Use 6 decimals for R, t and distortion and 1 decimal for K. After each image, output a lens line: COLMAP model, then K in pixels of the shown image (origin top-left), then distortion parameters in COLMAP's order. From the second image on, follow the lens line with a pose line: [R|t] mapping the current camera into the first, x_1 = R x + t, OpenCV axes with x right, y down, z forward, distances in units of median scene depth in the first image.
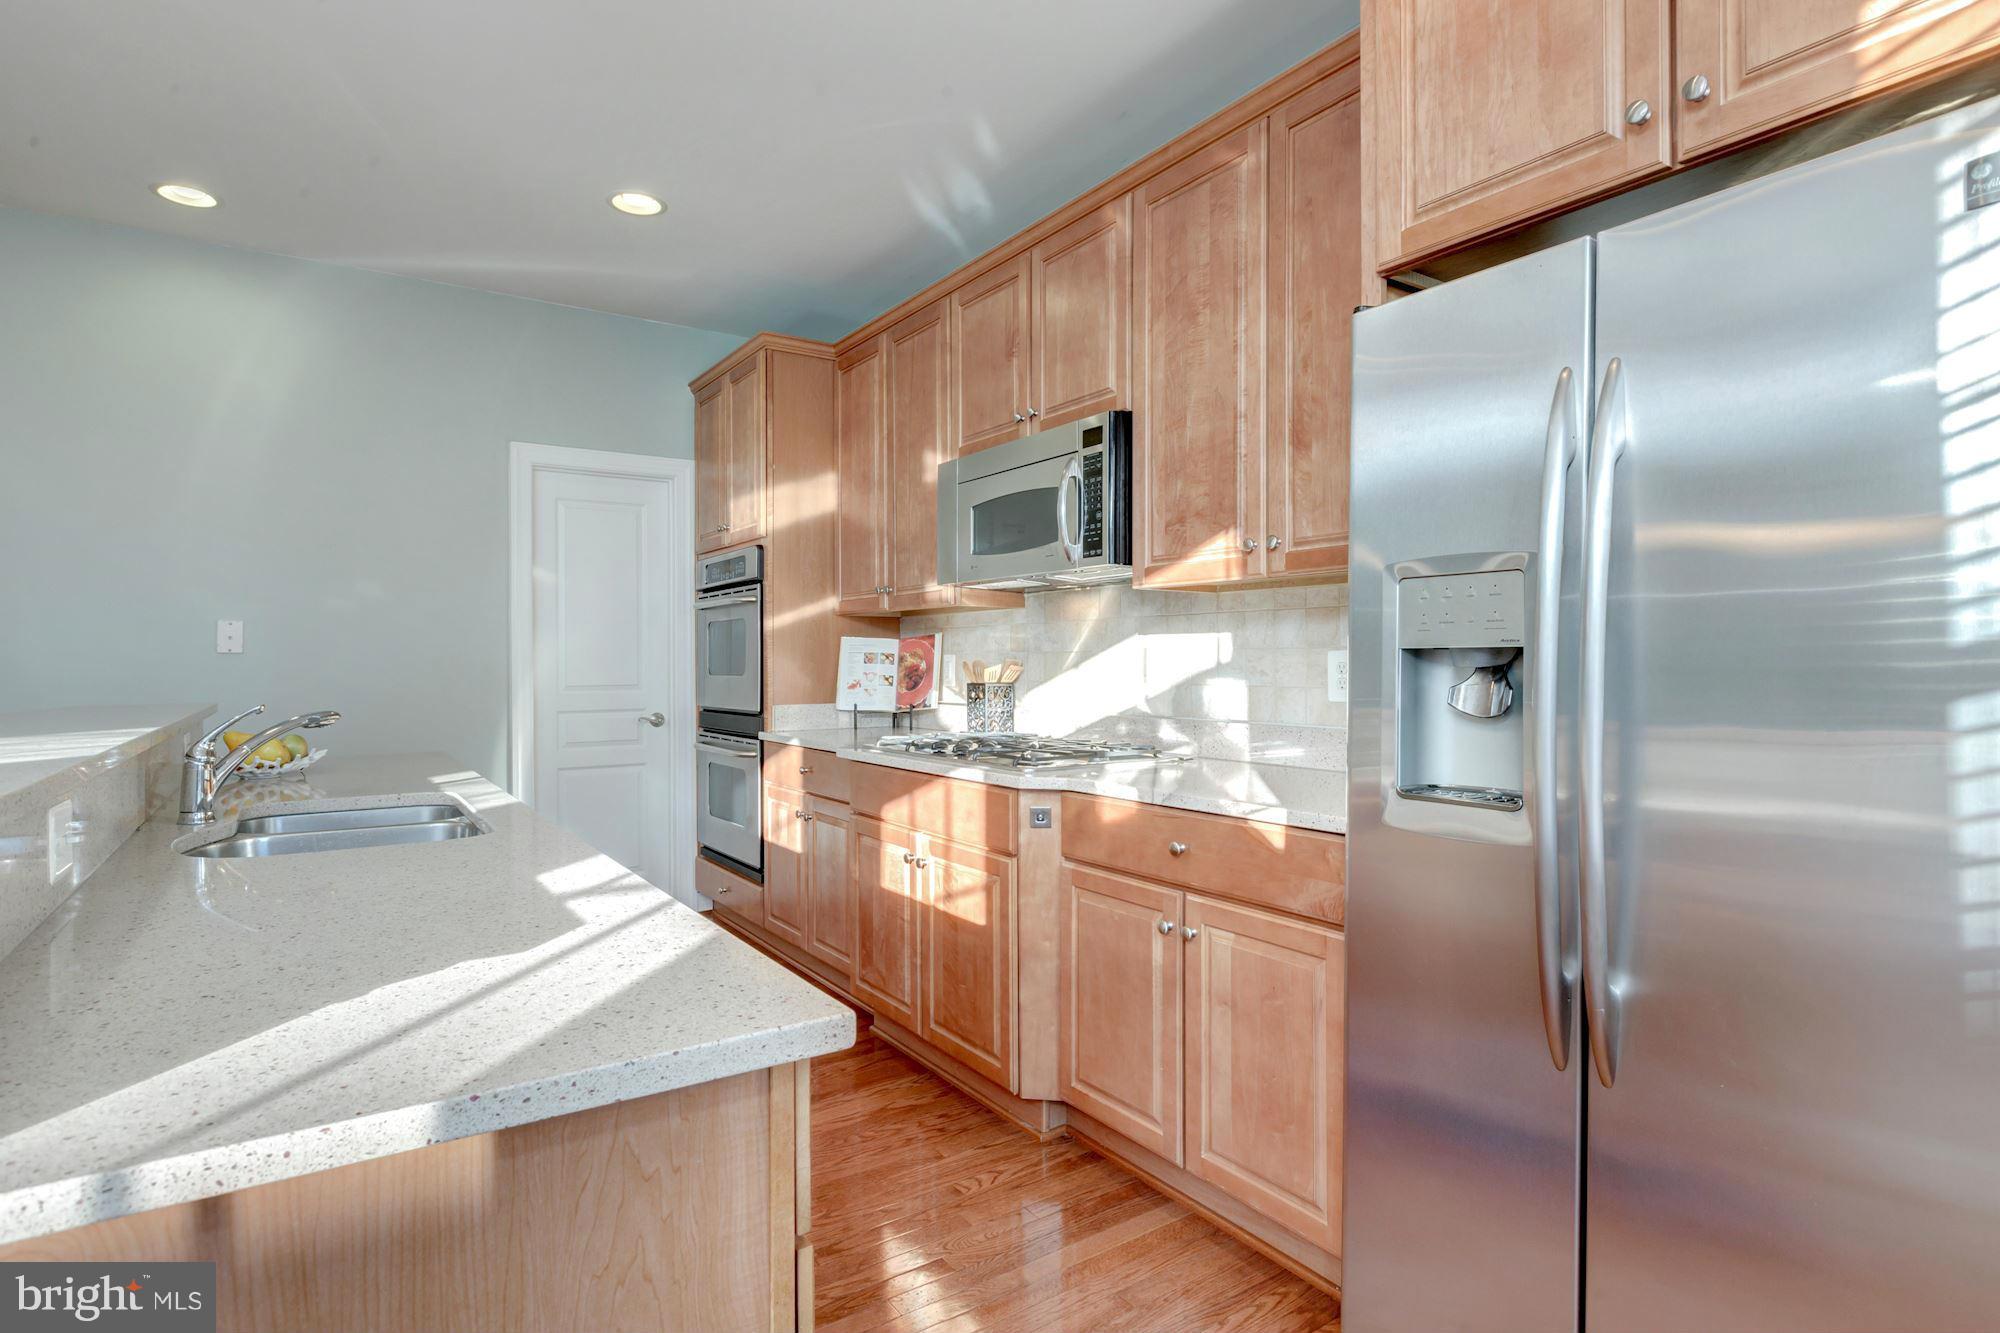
lens RADIAL K [[1021.0, 0, 974.4], [0, 1021.0, 674.6], [0, 0, 1]] dist [0.000610, -0.000198]
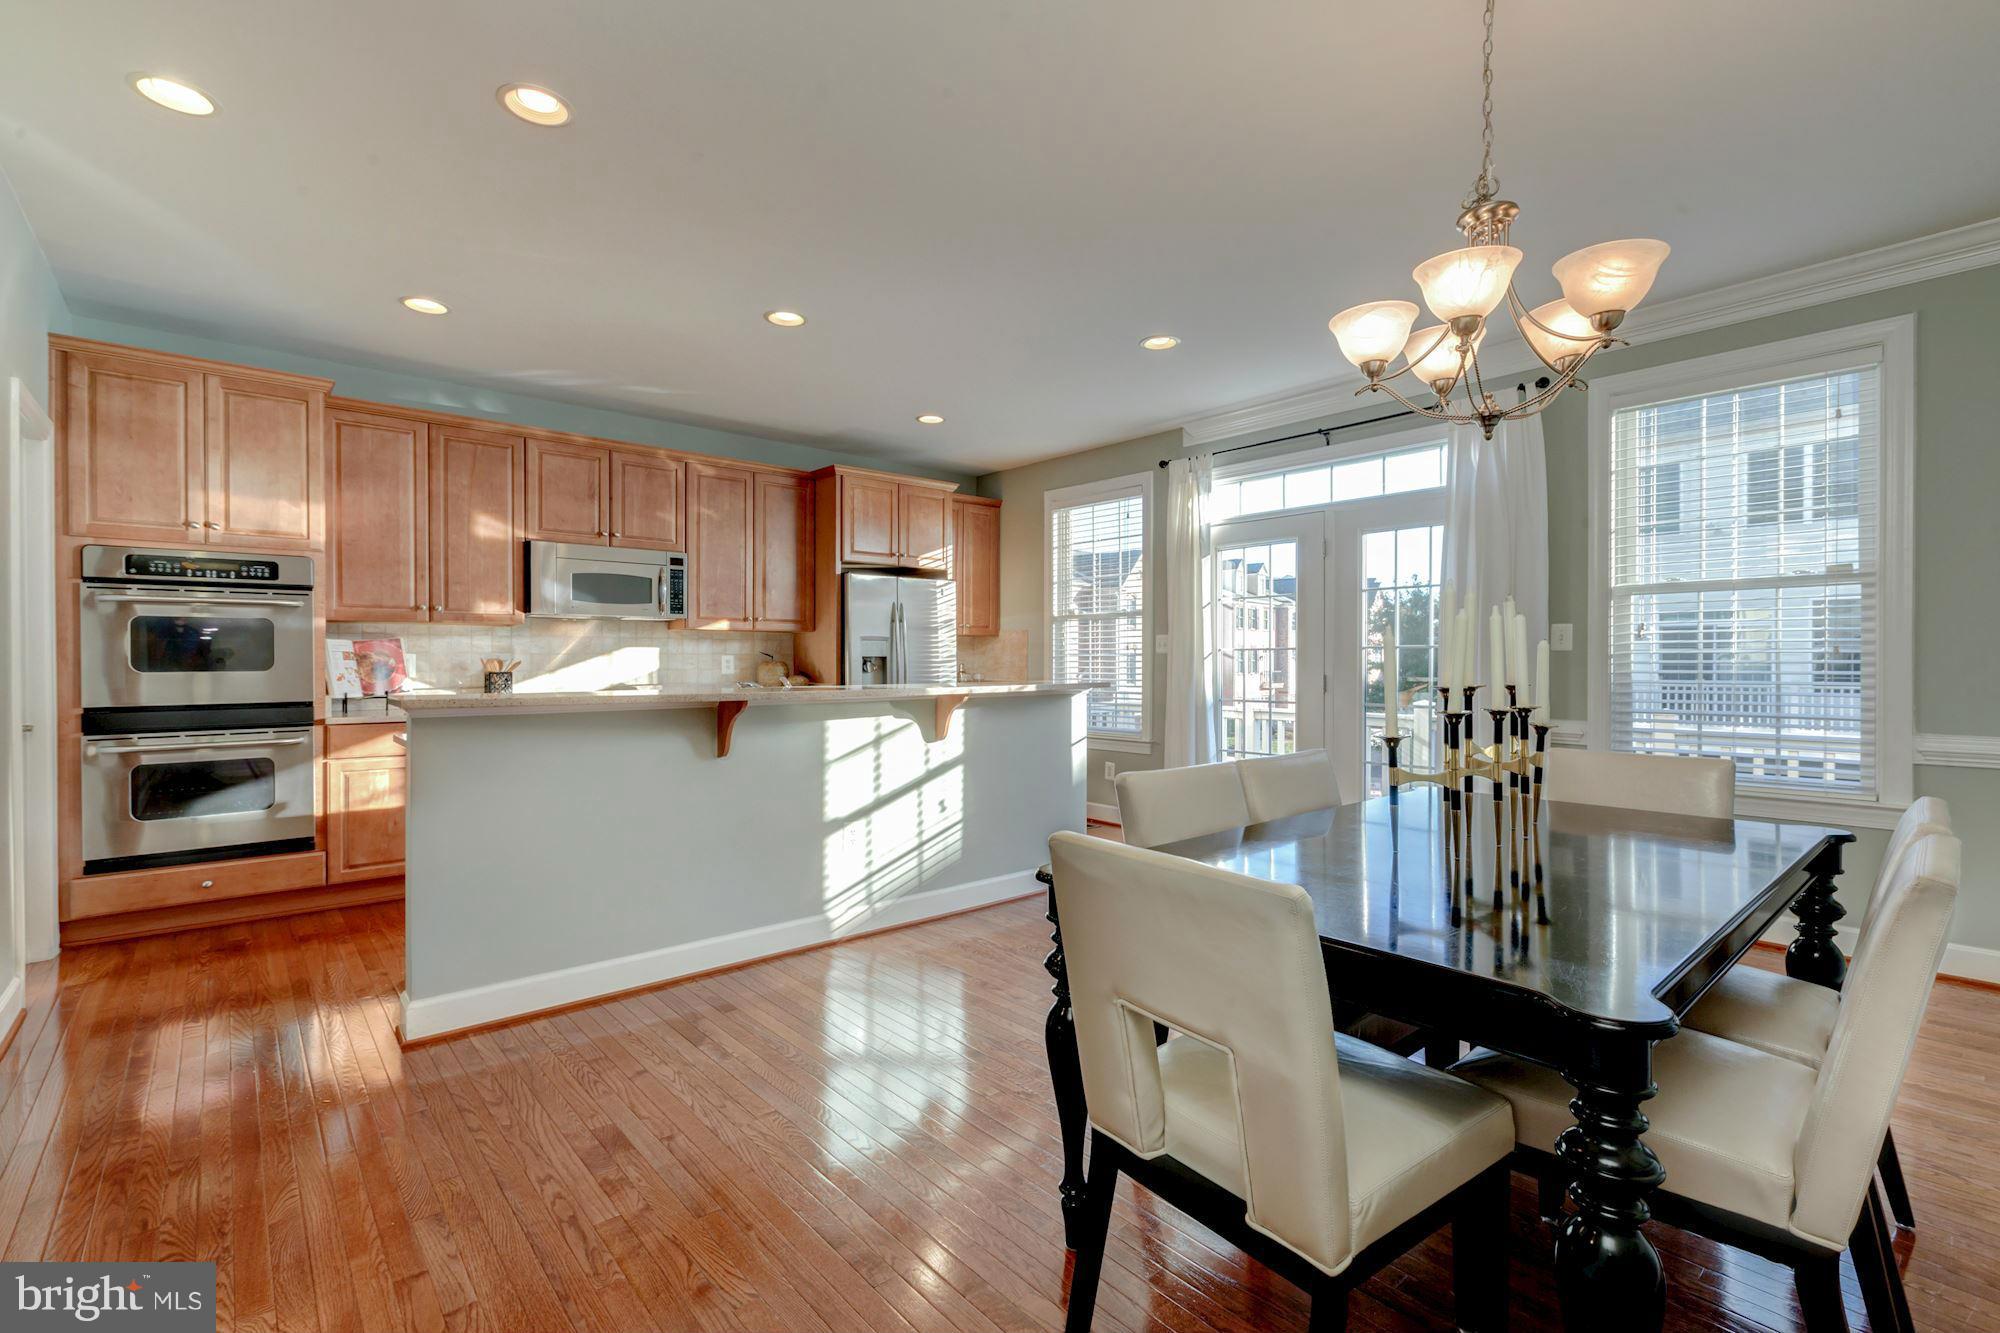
lens RADIAL K [[886.4, 0, 995.5], [0, 886.4, 662.8], [0, 0, 1]] dist [0.000219, -0.000243]
pose [[-0.127728, -0.006294, 0.991789, -1.546805], [0.007271, 0.999947, 0.007282, -0.011509], [-0.991783, 0.008142, -0.127676, 0.432102]]
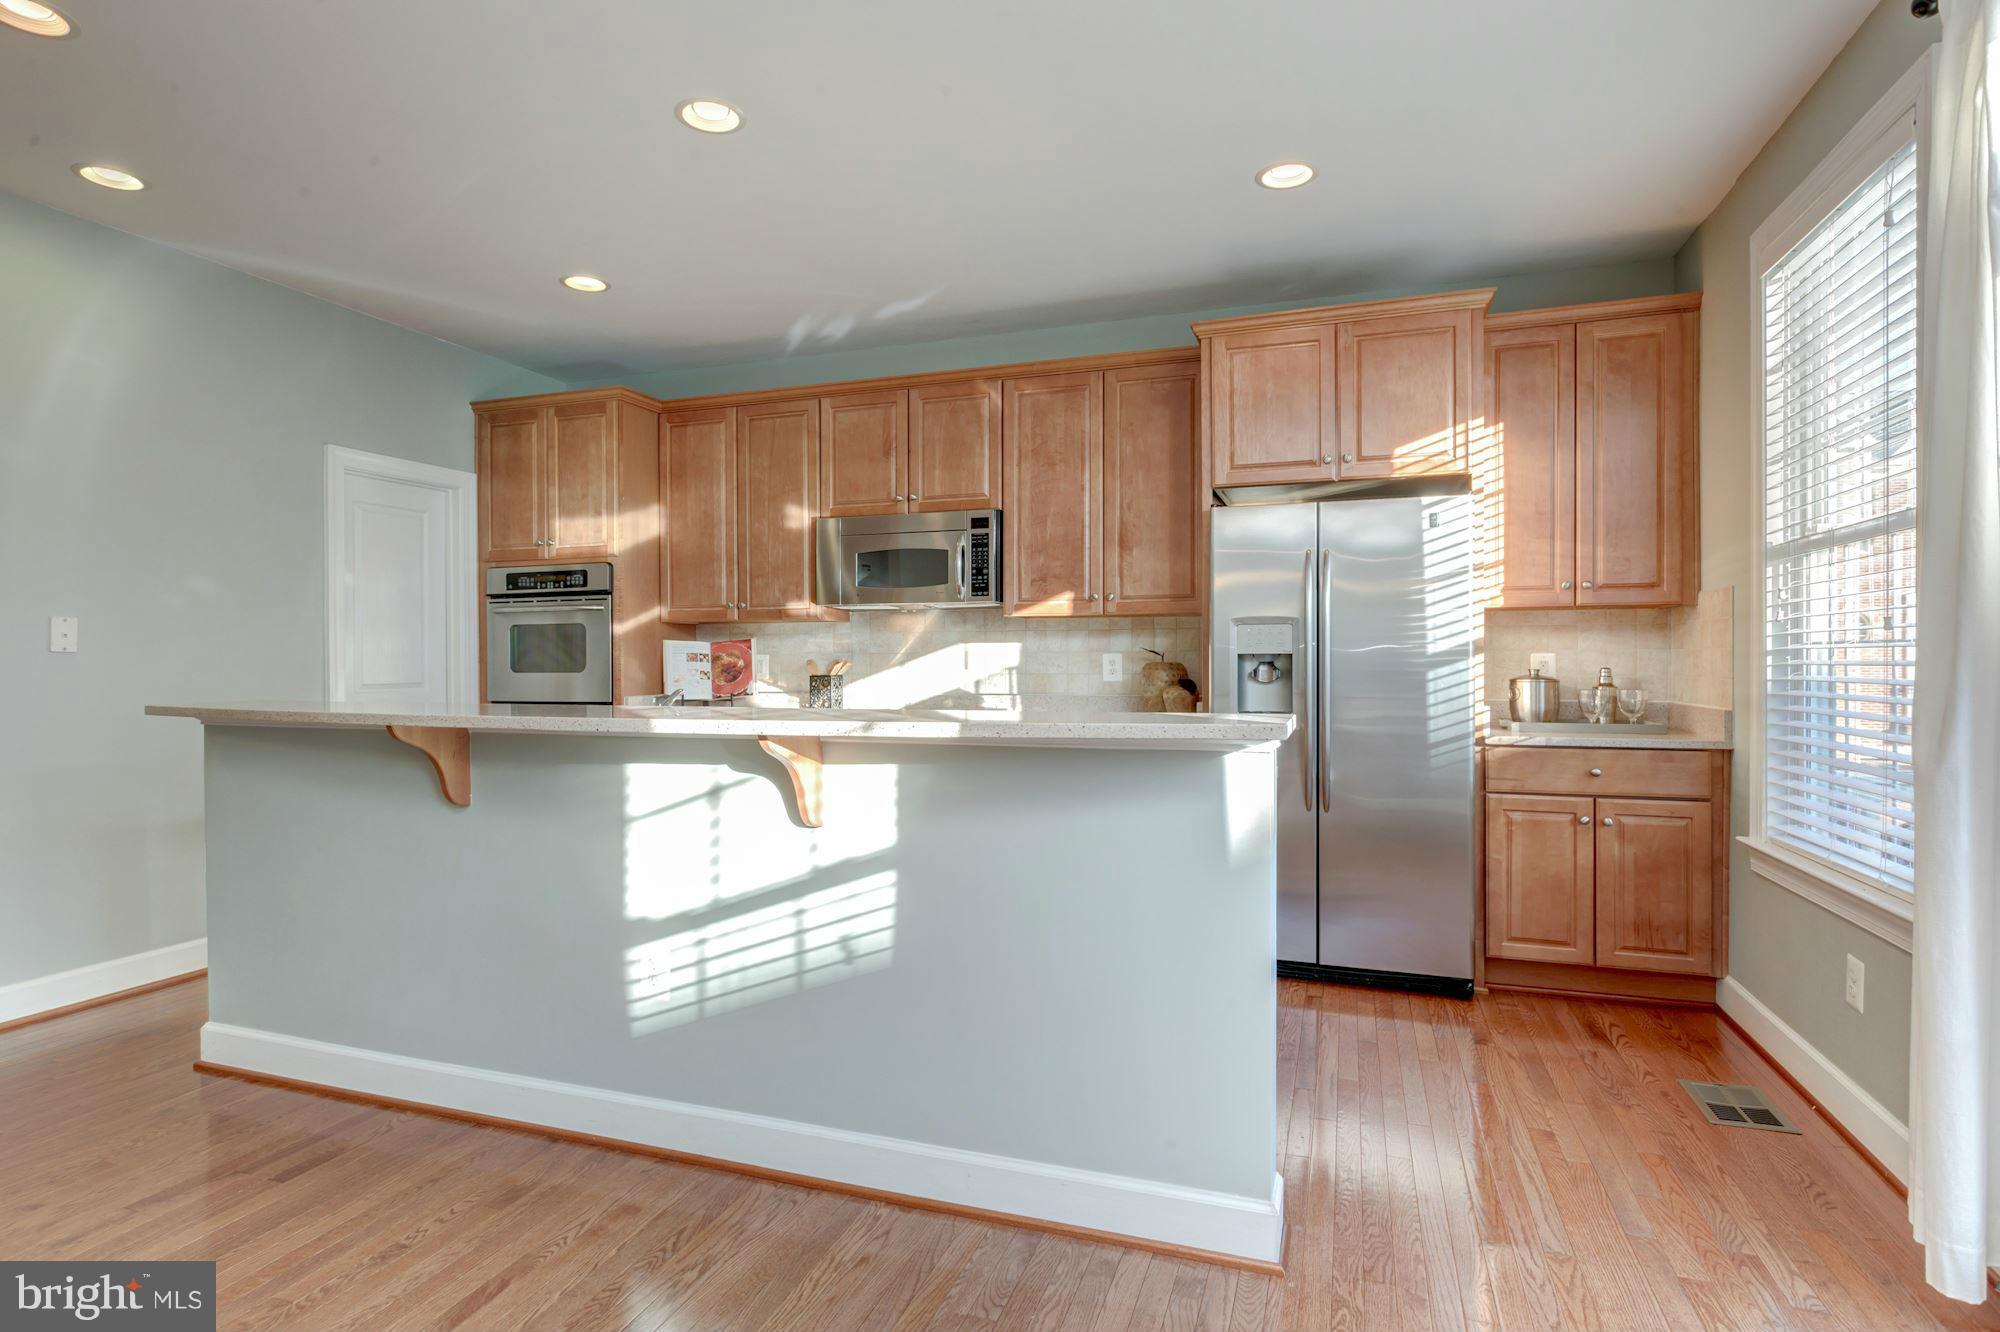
lens RADIAL K [[1076.7, 0, 957.6], [0, 1076.7, 667.7], [0, 0, 1]] dist [0.002217, 0.000018]
pose [[0.812989, -0.005607, 0.582252, -0.730356], [0.008622, 0.999960, -0.002410, 0.002797], [-0.582216, 0.006979, 0.813005, -0.304476]]
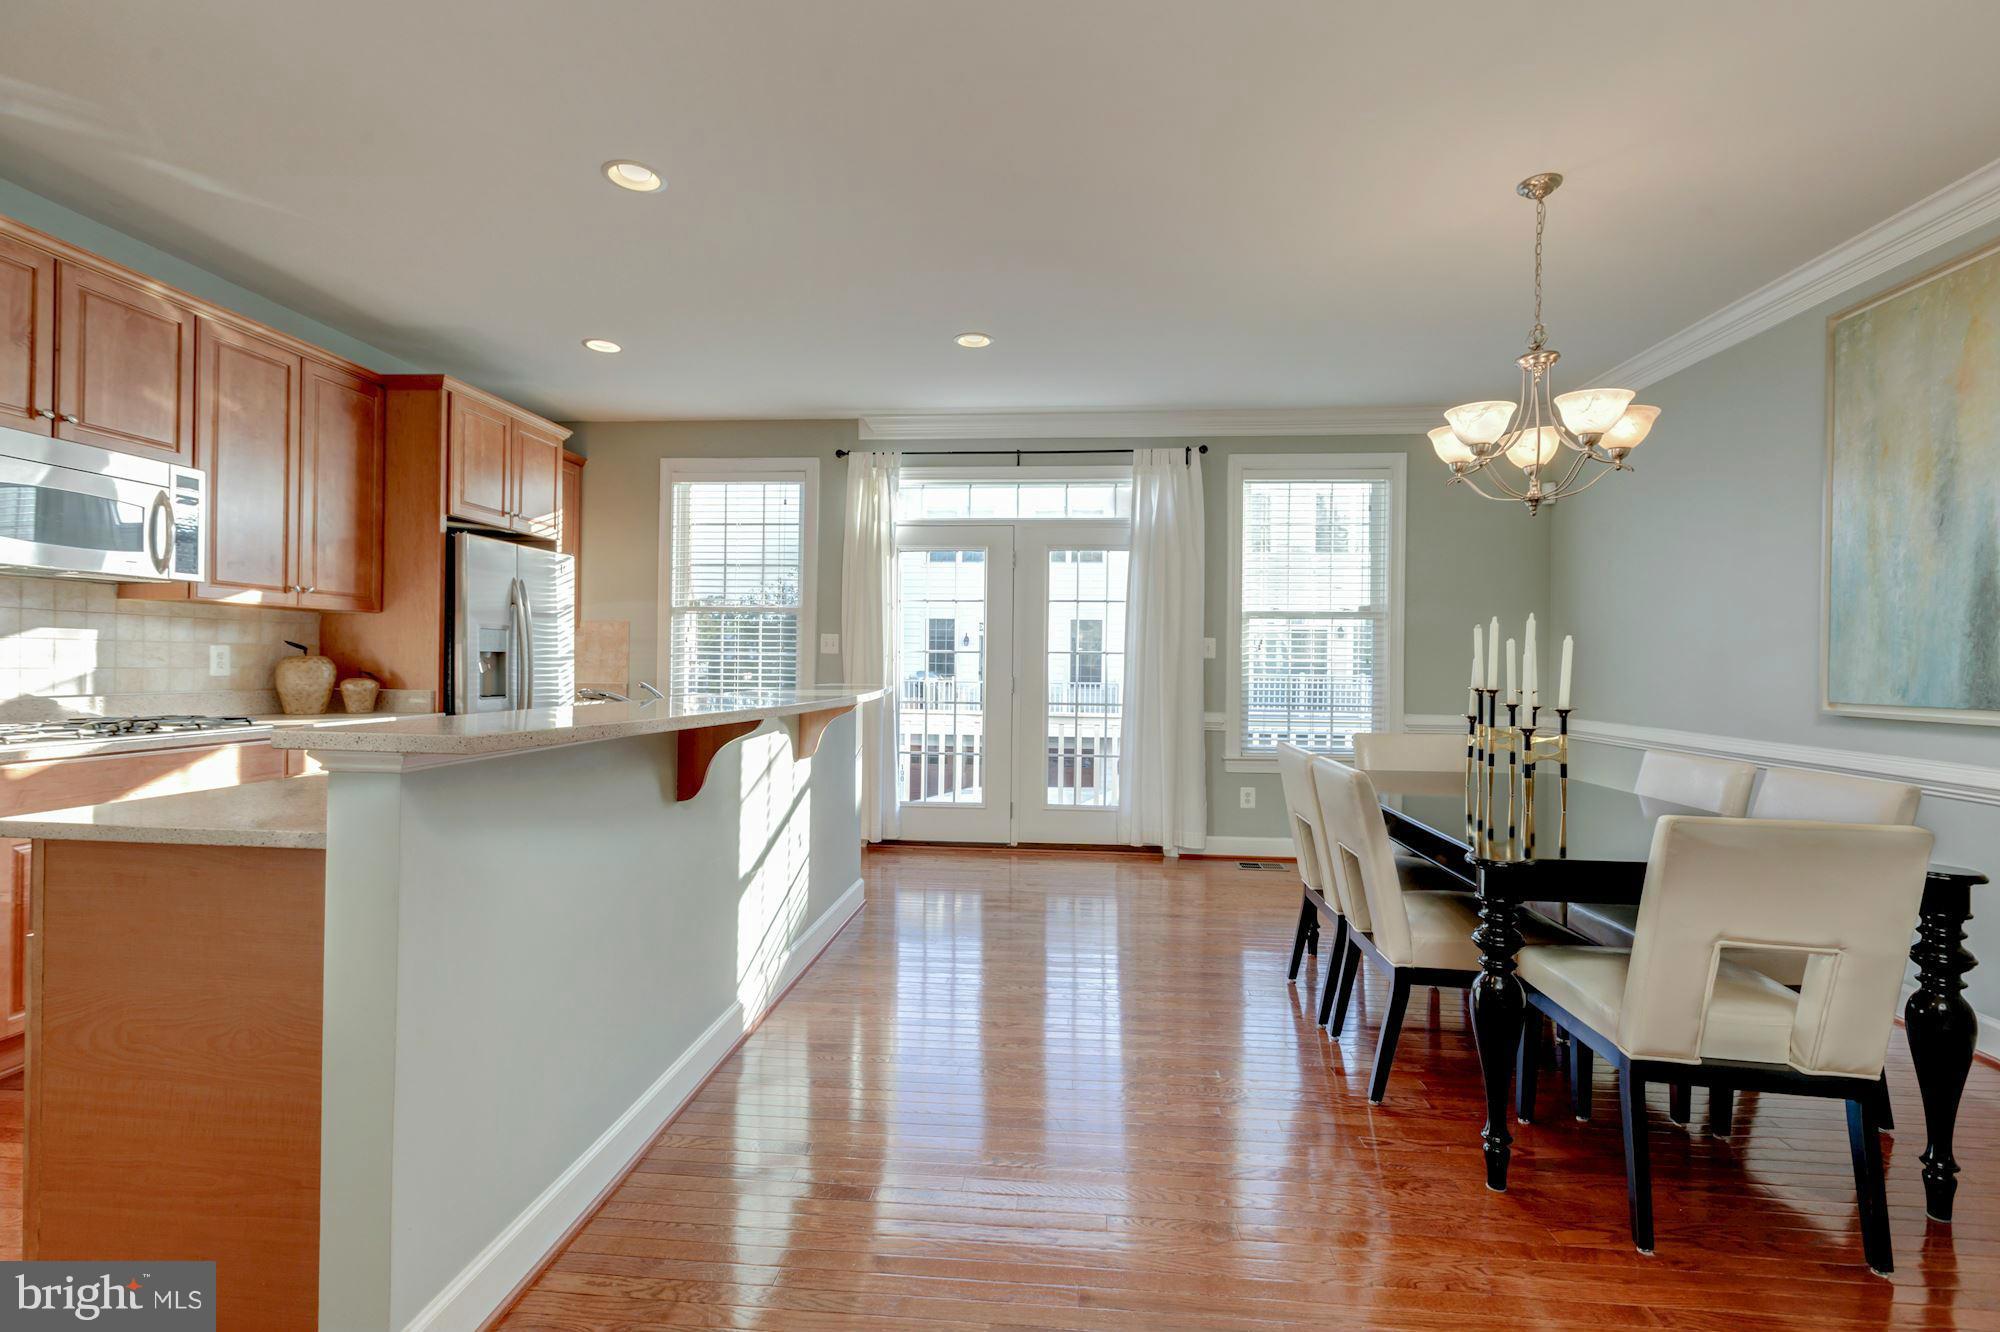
lens RADIAL K [[897.3, 0, 989.3], [0, 897.3, 664.0], [0, 0, 1]] dist [0.001589, -0.000092]
pose [[-0.777995, -0.015625, 0.628076, -1.136638], [-0.010859, 0.999876, 0.011423, -0.017652], [-0.628177, 0.002067, -0.778068, 0.994093]]
